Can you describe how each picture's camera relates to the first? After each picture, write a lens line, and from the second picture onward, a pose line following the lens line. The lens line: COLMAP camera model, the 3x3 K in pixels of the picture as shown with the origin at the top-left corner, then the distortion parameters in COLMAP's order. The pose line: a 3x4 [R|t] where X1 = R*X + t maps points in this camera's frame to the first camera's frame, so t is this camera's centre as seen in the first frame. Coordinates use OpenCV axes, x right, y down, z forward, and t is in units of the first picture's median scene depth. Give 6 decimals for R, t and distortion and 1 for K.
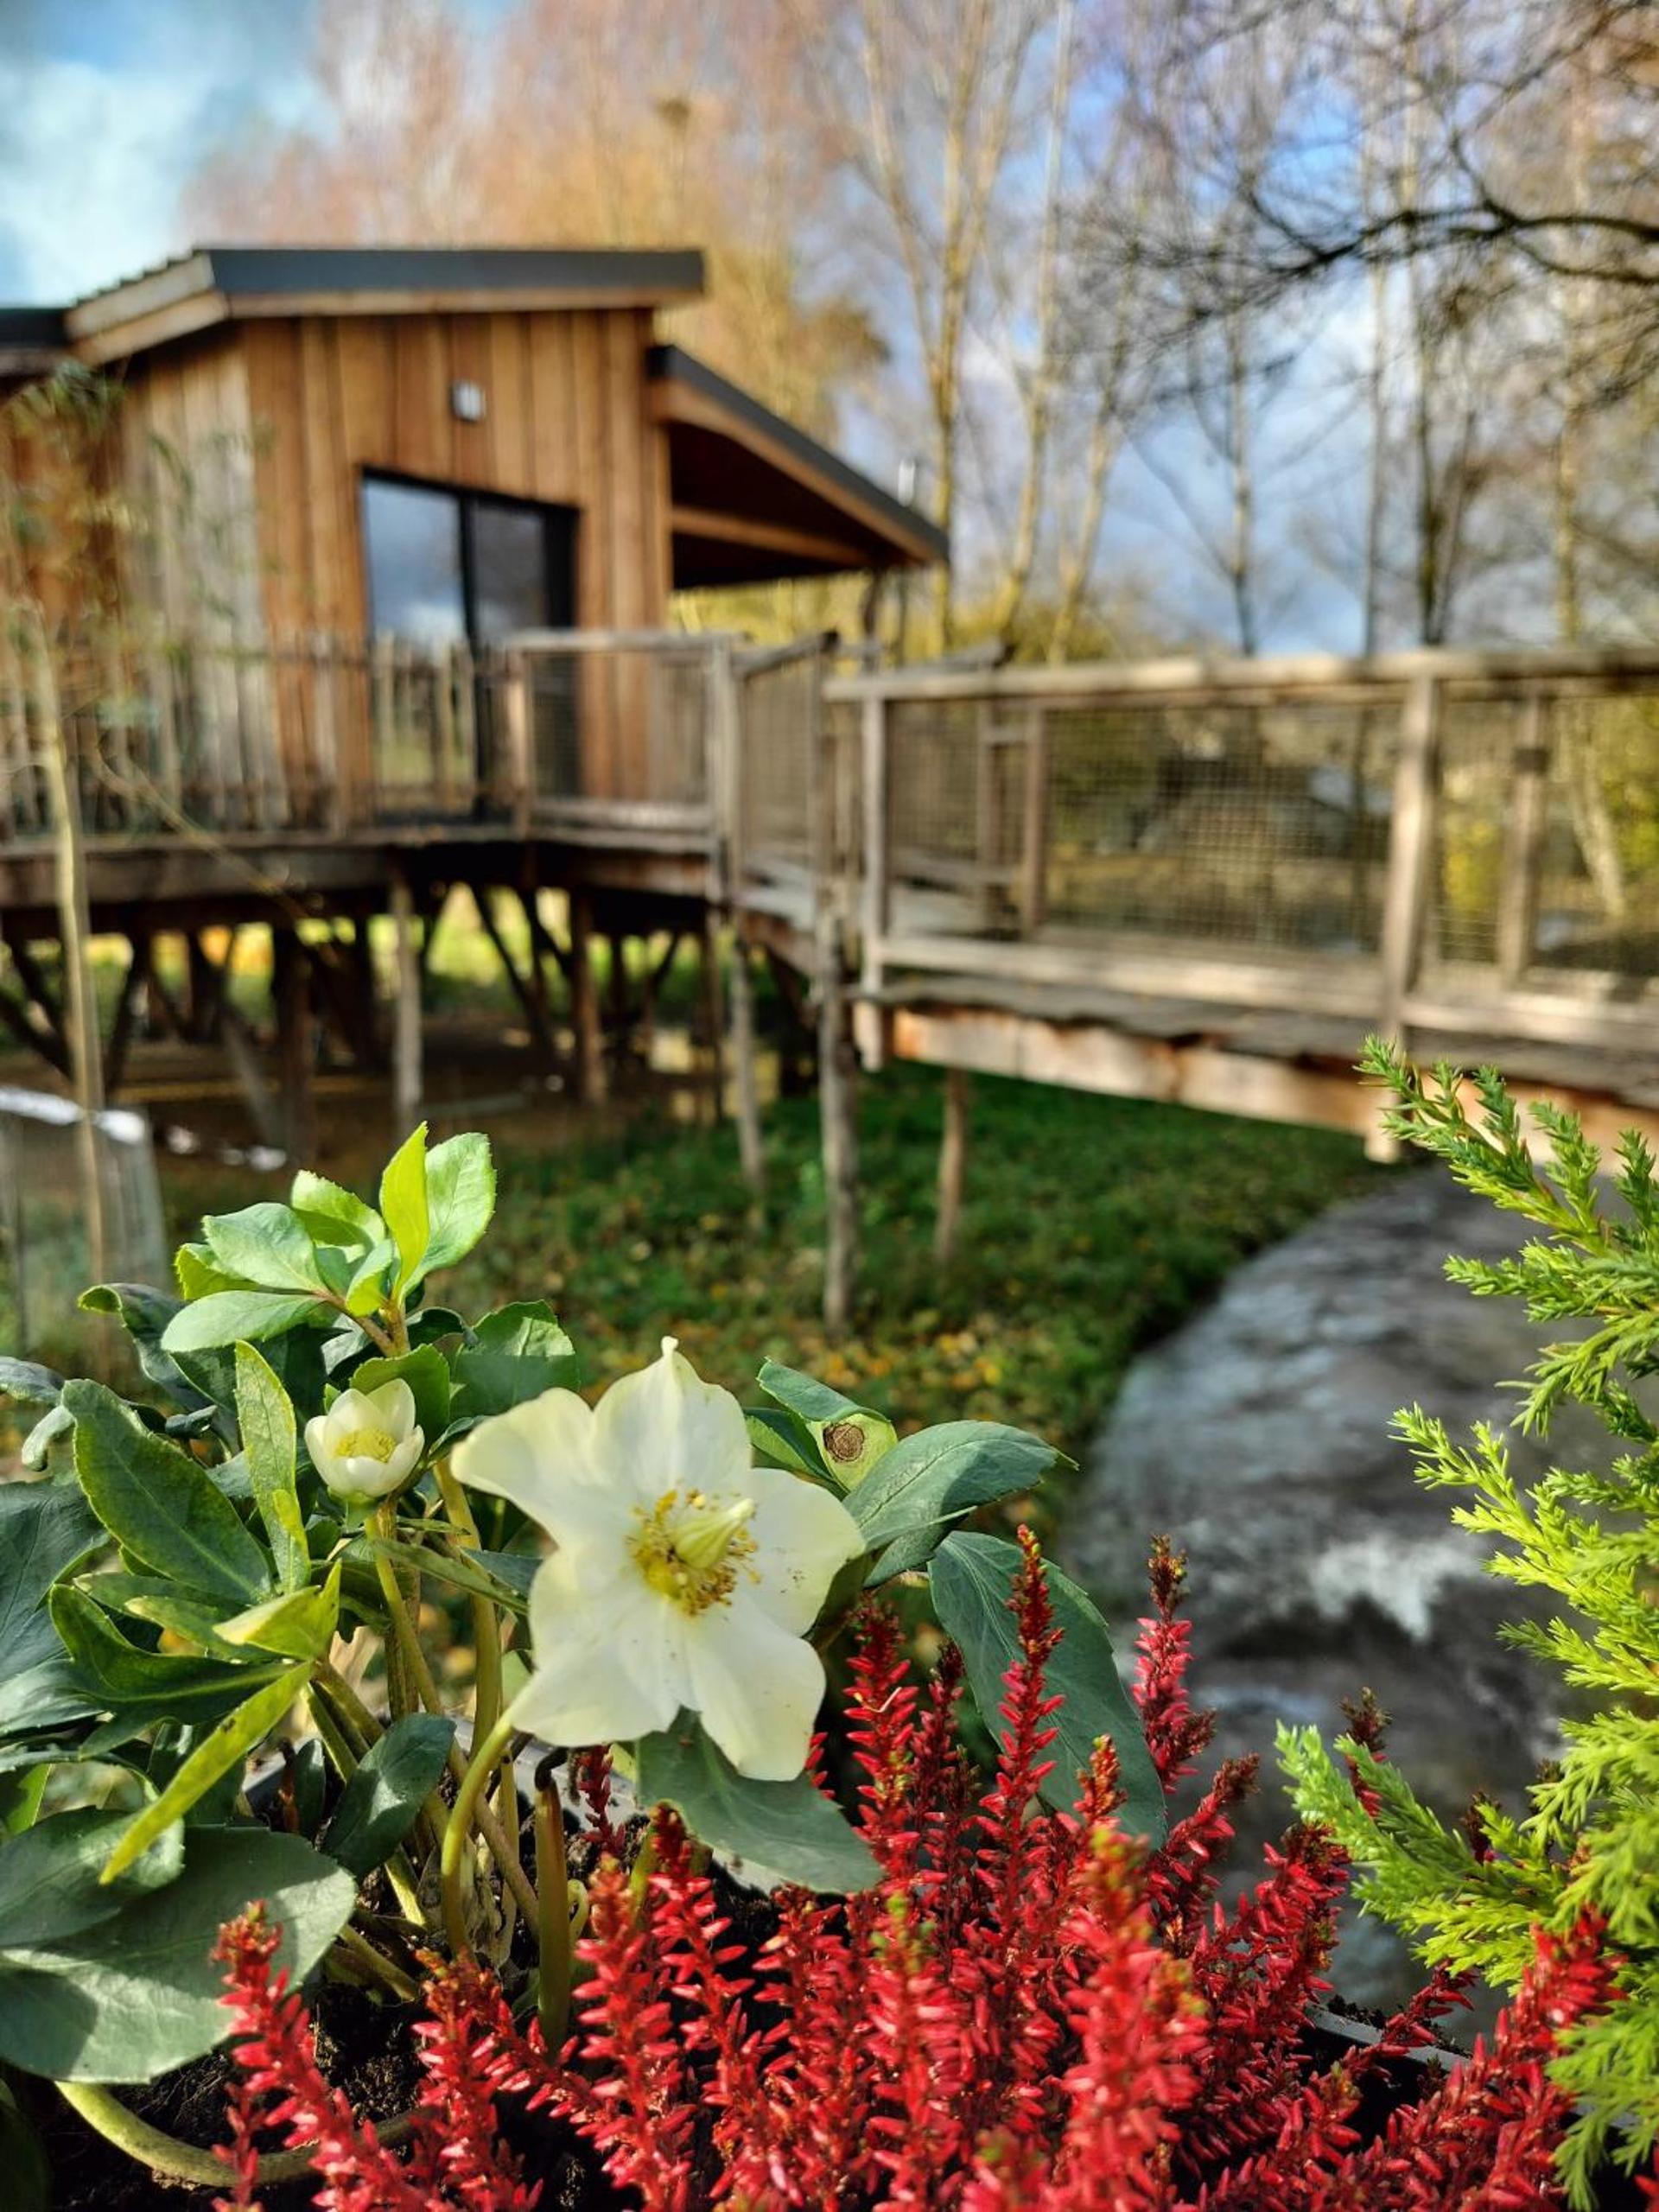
lens RADIAL K [[1611.9, 0, 829.5], [0, 1611.9, 1106.0], [0, 0, 1]] dist [0.095257, -0.155203]
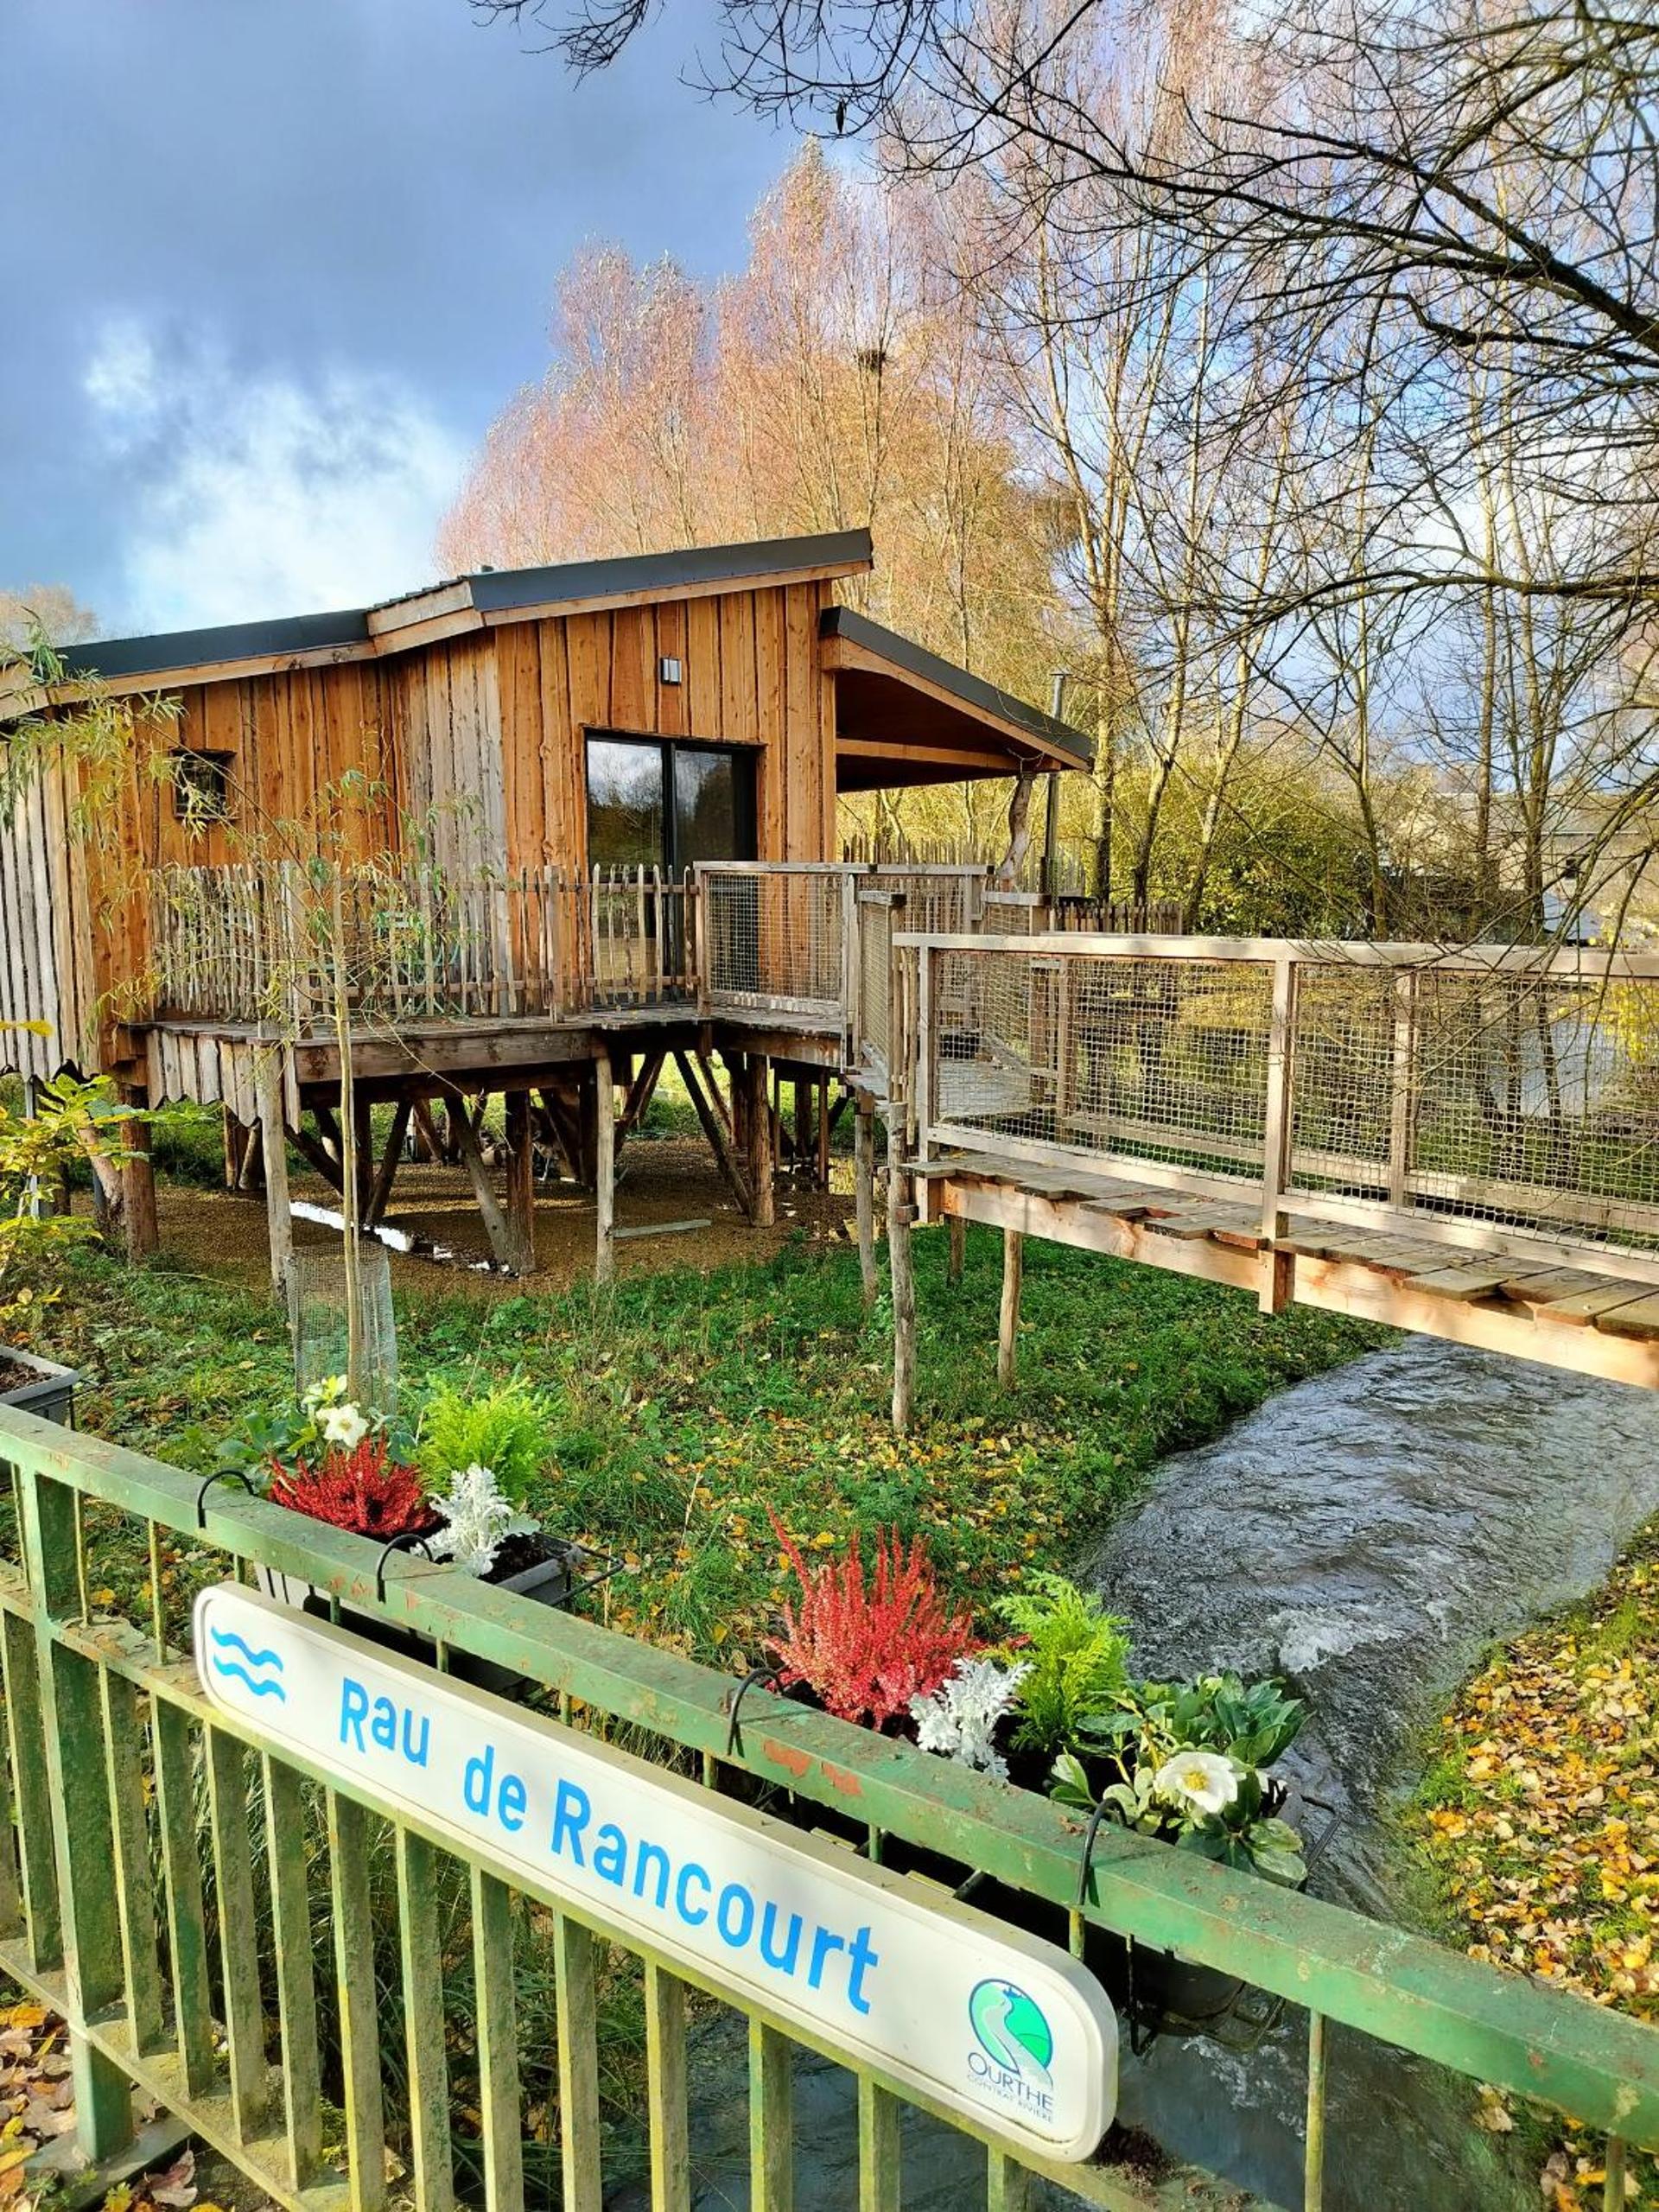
lens RADIAL K [[1611.9, 0, 829.5], [0, 1611.9, 1106.0], [0, 0, 1]] dist [0.095257, -0.155203]
pose [[0.987552, 0.014394, -0.156631, 0.104439], [-0.023860, 0.997989, -0.058722, -0.027522], [0.155471, 0.061728, 0.985910, -0.202285]]
